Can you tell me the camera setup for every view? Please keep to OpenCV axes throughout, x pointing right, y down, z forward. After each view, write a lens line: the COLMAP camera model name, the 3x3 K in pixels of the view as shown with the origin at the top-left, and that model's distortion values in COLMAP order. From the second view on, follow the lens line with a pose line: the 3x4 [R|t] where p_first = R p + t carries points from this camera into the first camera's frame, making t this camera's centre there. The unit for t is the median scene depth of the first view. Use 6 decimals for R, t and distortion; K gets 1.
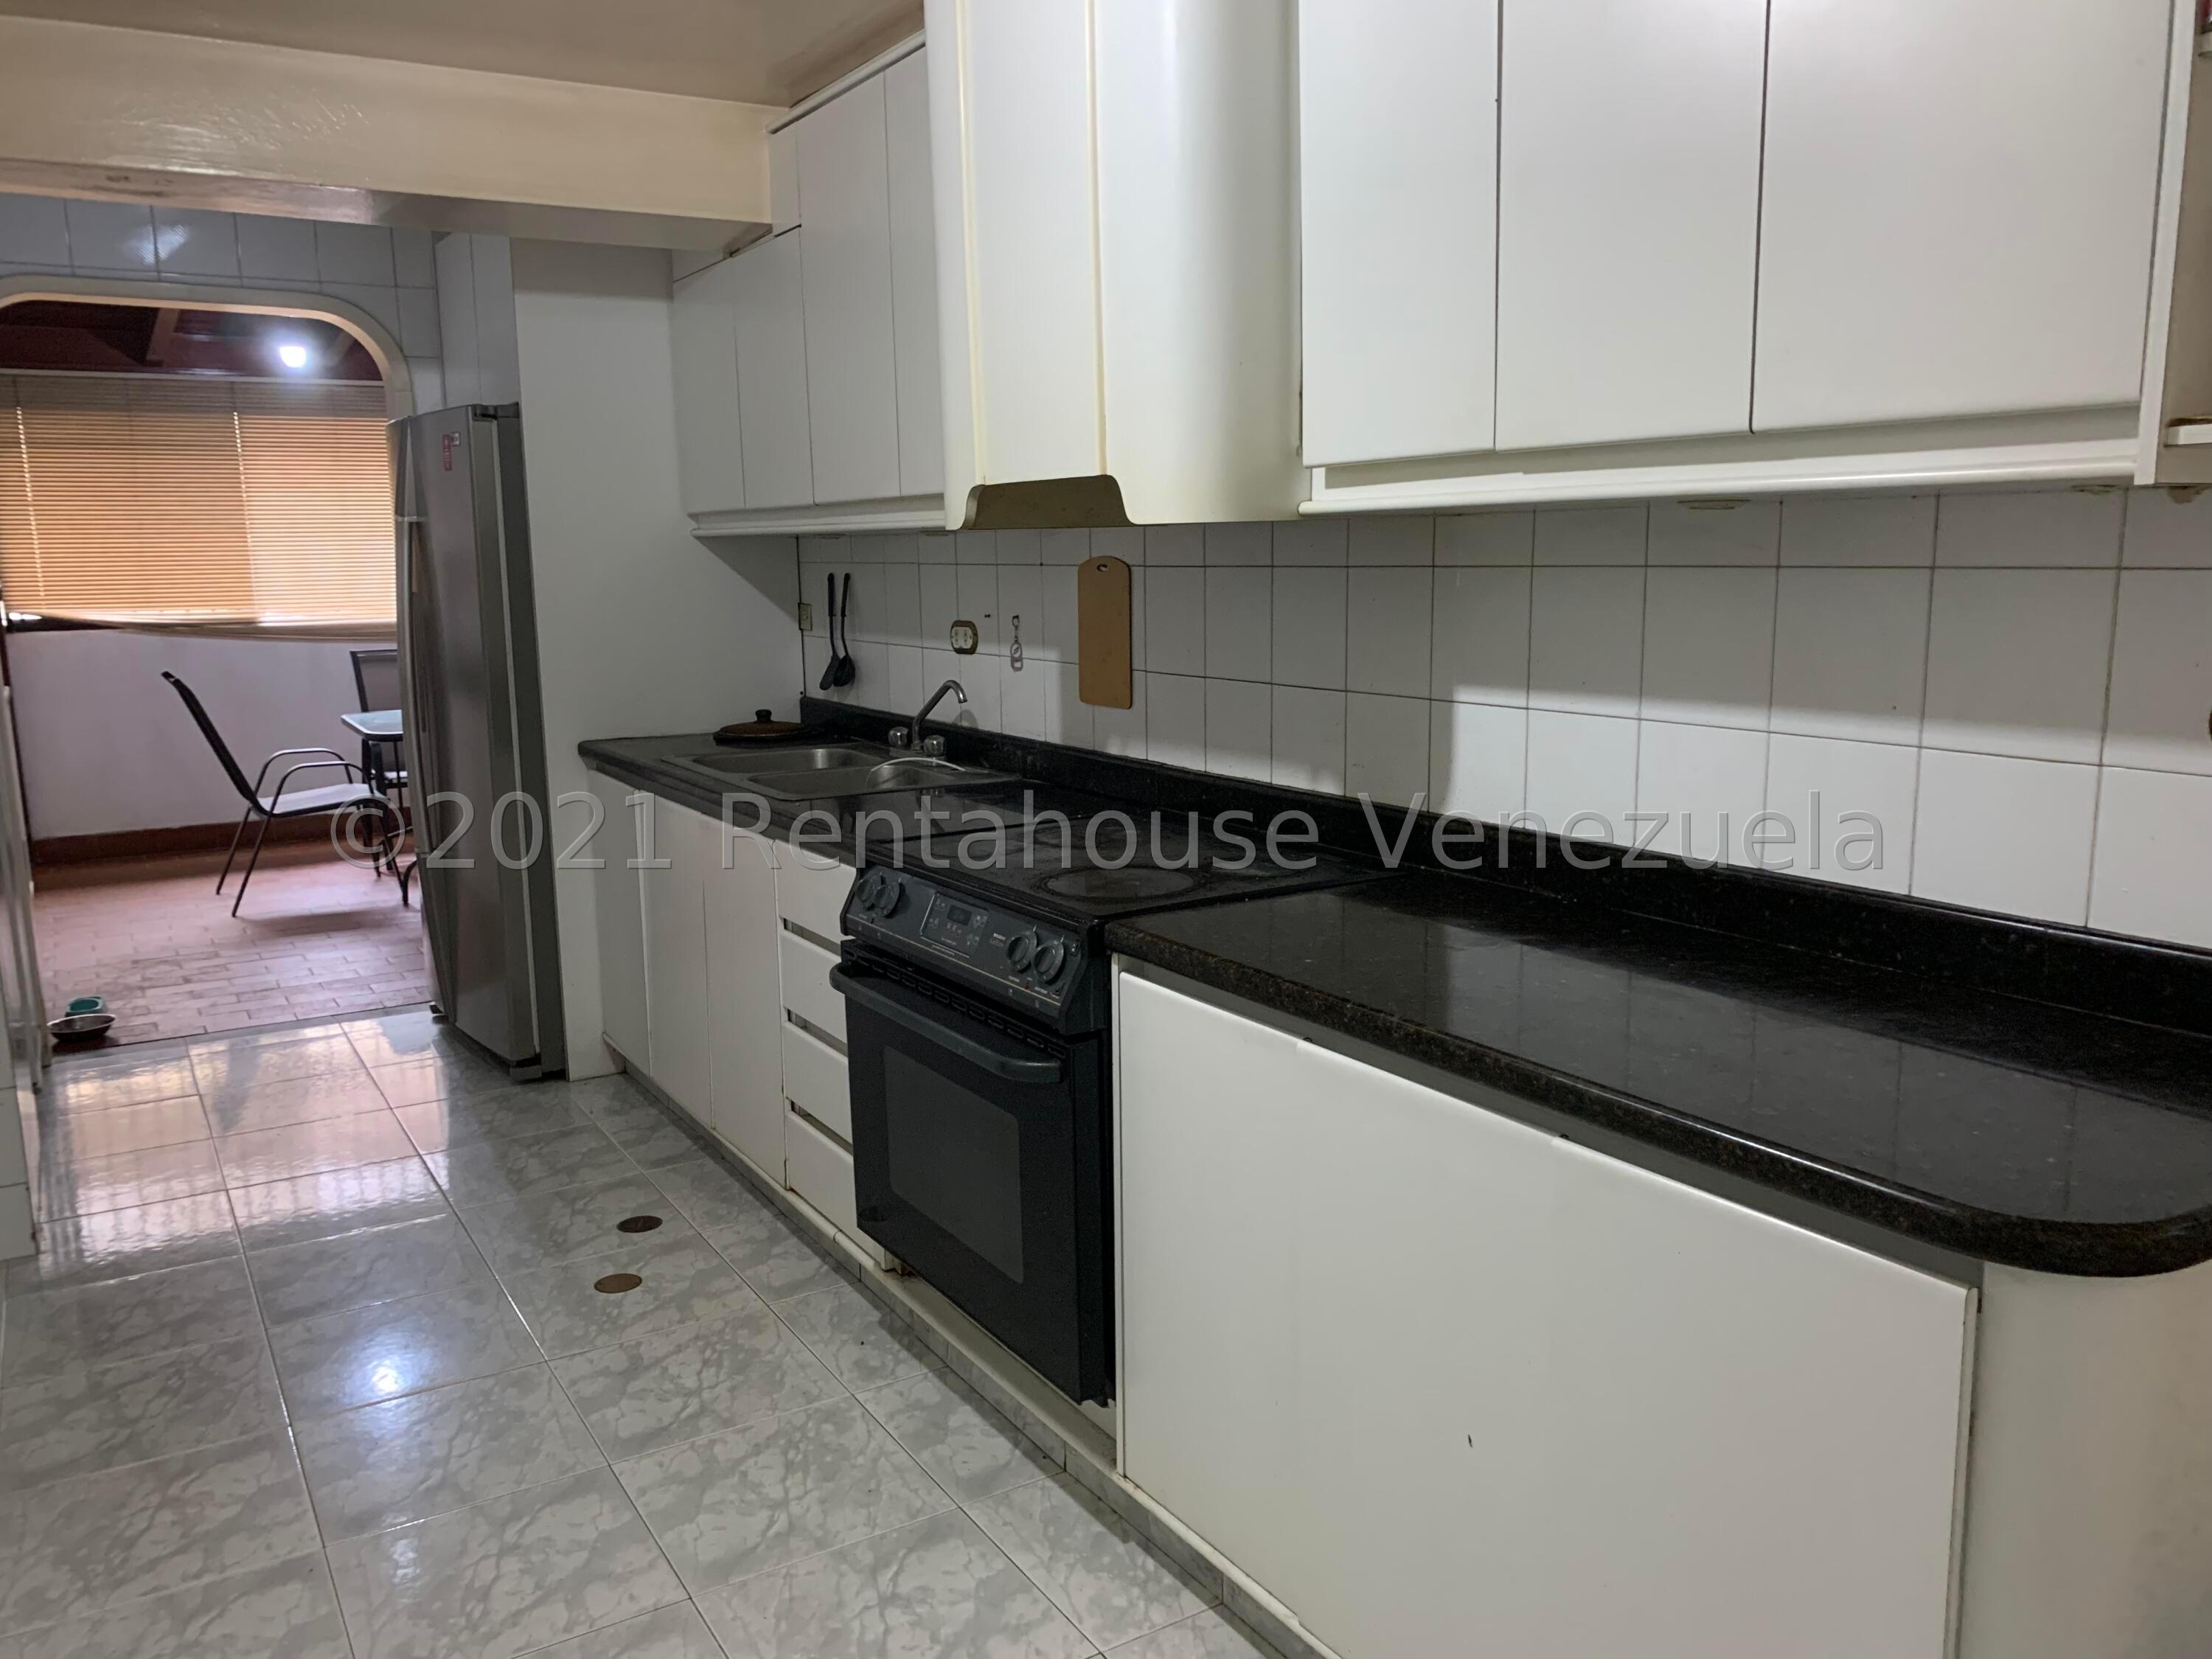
lens RADIAL K [[1721.8, 0, 1116.1], [0, 1721.8, 843.5], [0, 0, 1]] dist [0.081821, -0.114934]
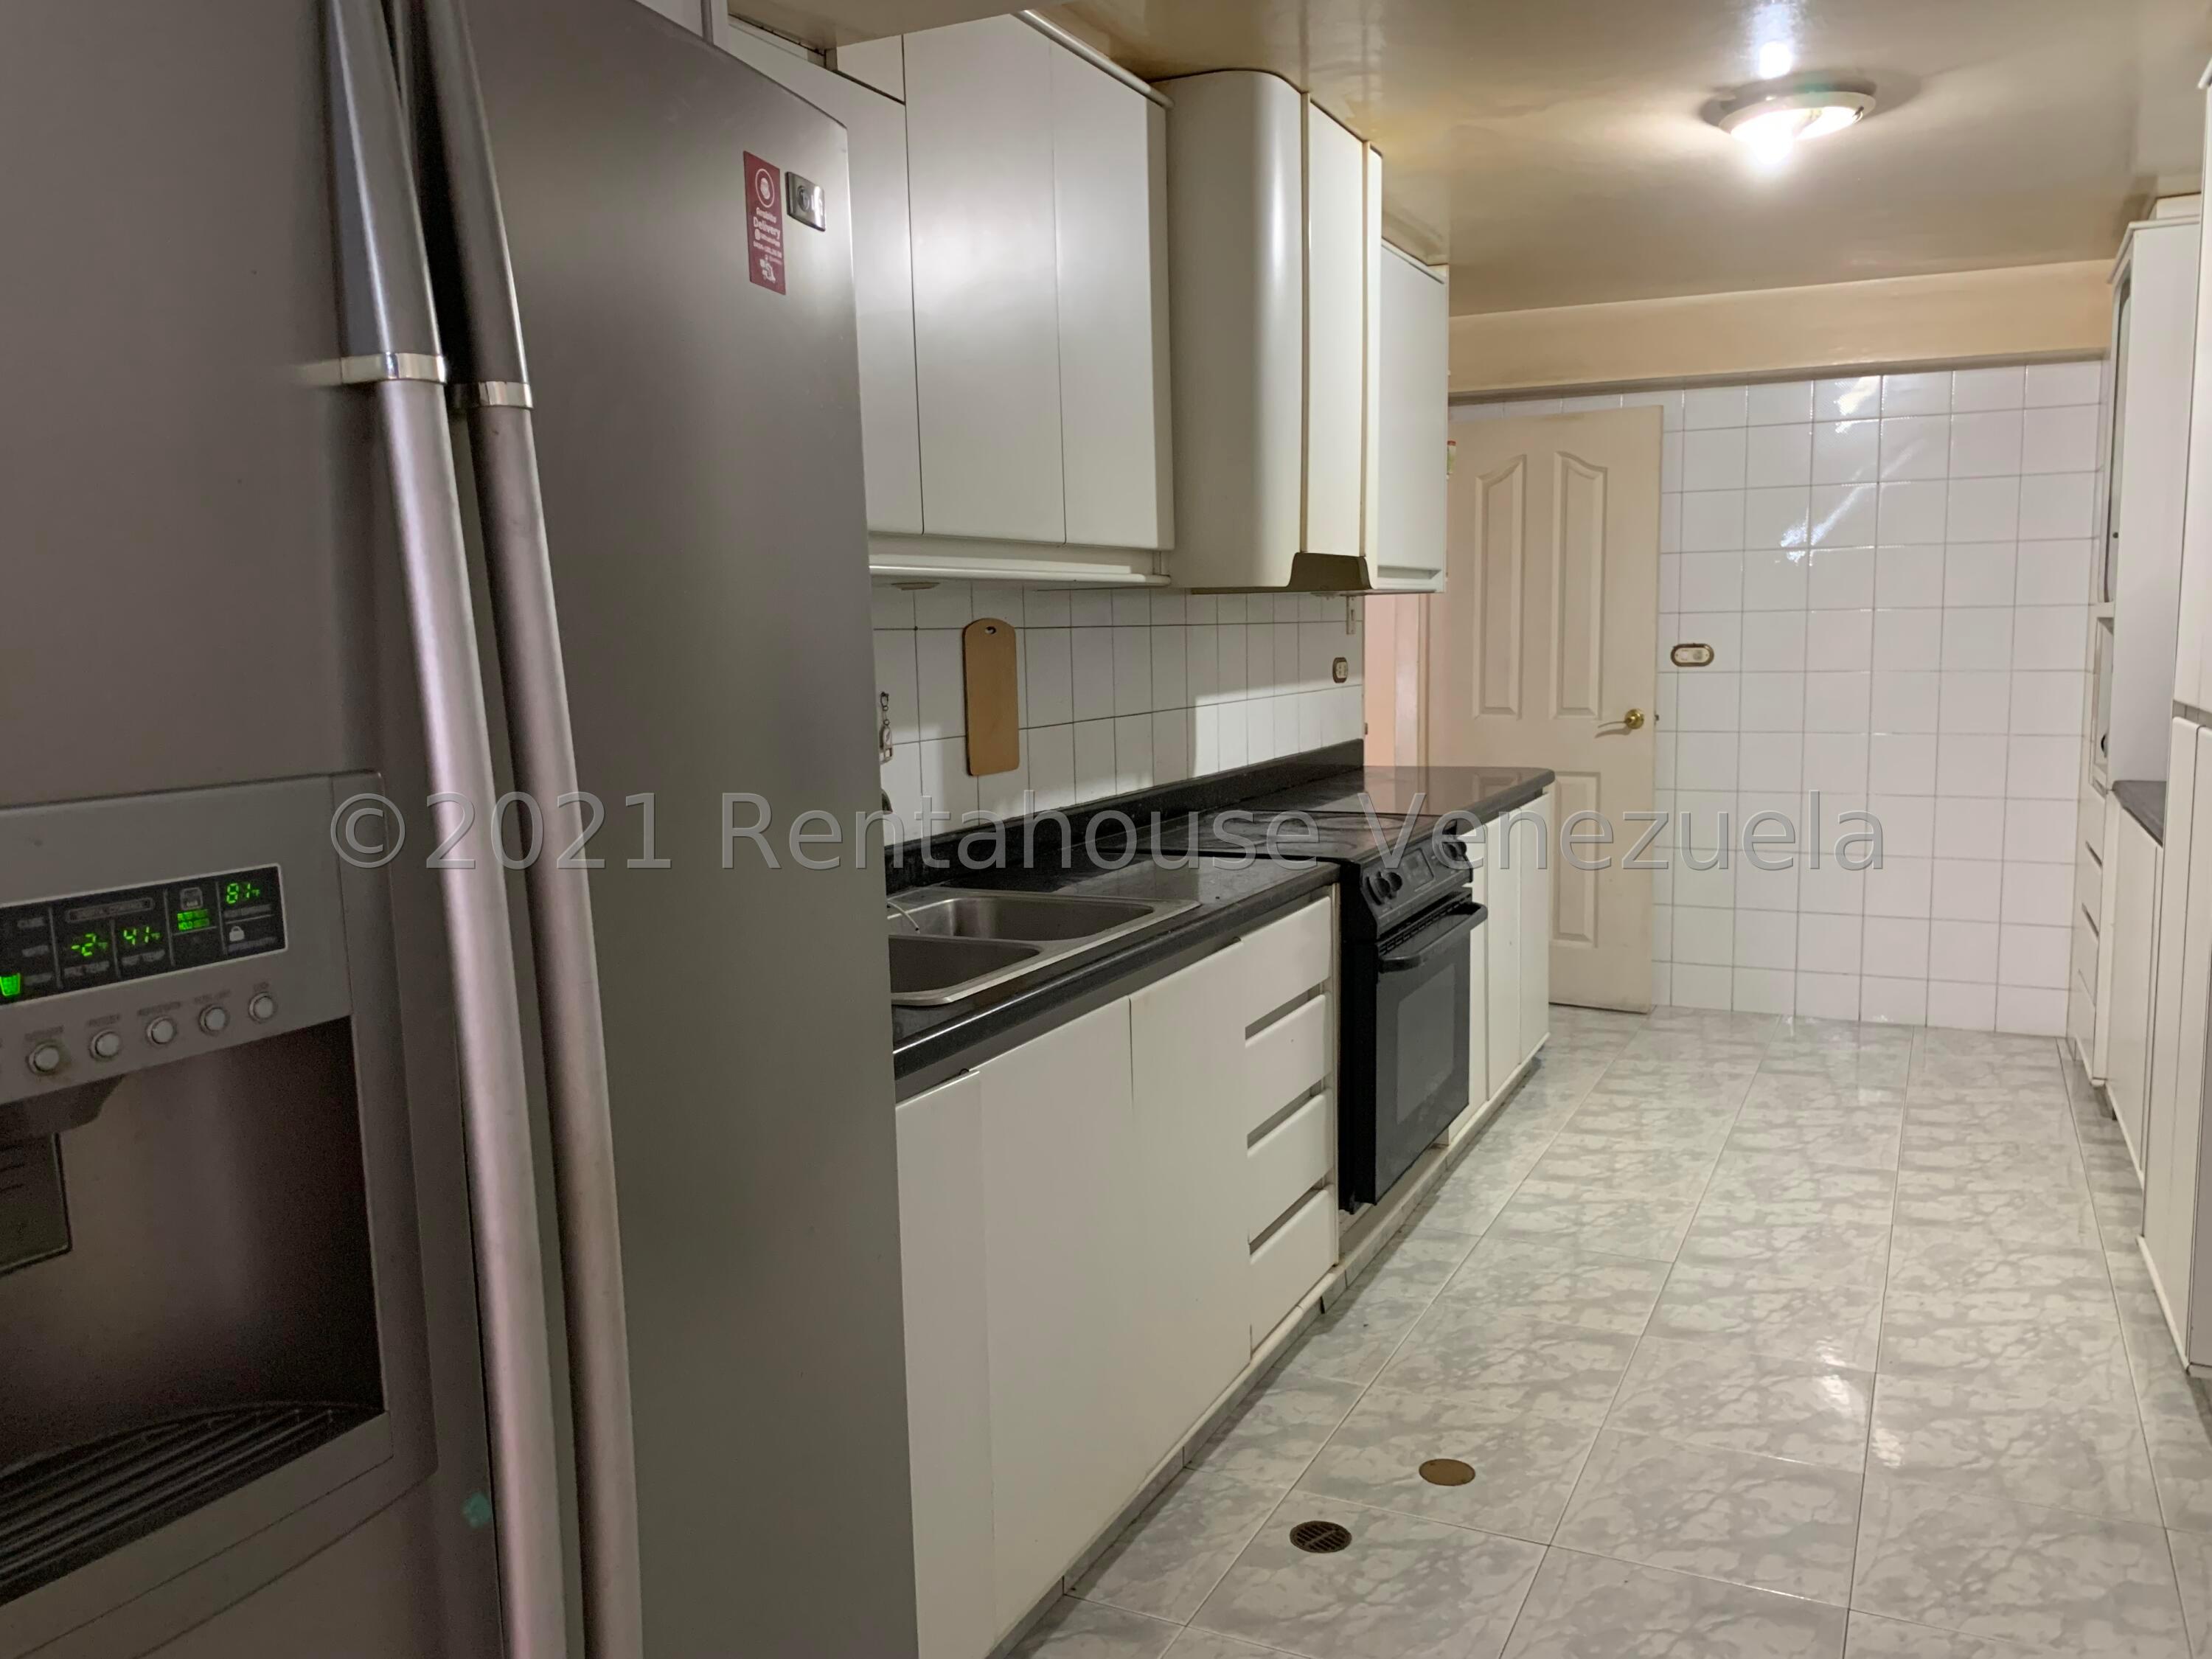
lens RADIAL K [[1721.8, 0, 1116.1], [0, 1721.8, 843.5], [0, 0, 1]] dist [0.081821, -0.114934]
pose [[-0.544921, -0.088023, 0.833855, -1.008358], [0.161546, 0.964822, 0.207417, -0.274006], [-0.822778, 0.247732, -0.511532, 1.721888]]
